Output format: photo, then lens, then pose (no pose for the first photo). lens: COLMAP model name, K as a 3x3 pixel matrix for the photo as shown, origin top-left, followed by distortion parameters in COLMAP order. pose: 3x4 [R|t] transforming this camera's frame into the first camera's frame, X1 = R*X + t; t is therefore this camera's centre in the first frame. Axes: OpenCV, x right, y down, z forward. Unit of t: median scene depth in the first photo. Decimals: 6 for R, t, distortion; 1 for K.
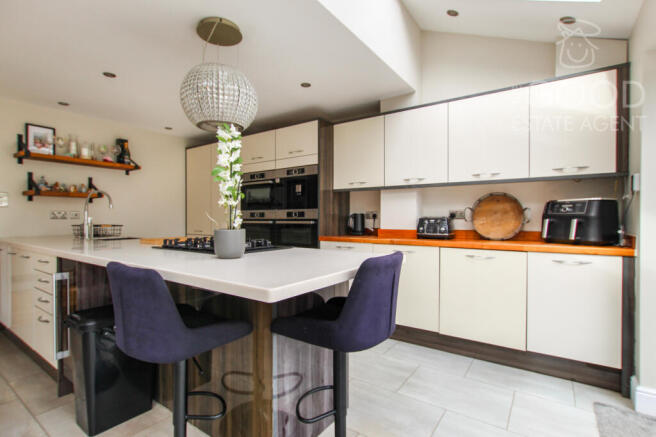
lens RADIAL K [[321.6, 0, 328.0], [0, 321.6, 218.5], [0, 0, 1]] dist [-0.004292, -0.000556]
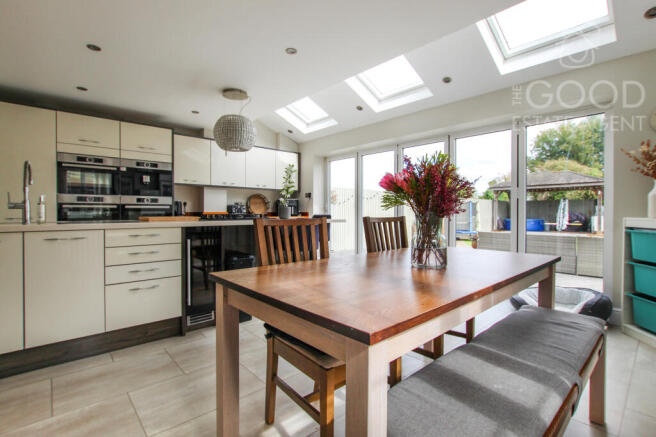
lens RADIAL K [[312.6, 0, 328.0], [0, 312.6, 218.5], [0, 0, 1]] dist [-0.000192, 0.000043]
pose [[0.223964, -0.018237, 0.974427, -1.093441], [-0.002479, 0.999811, 0.019282, 0.030581], [-0.974594, -0.006734, 0.223877, 0.081952]]
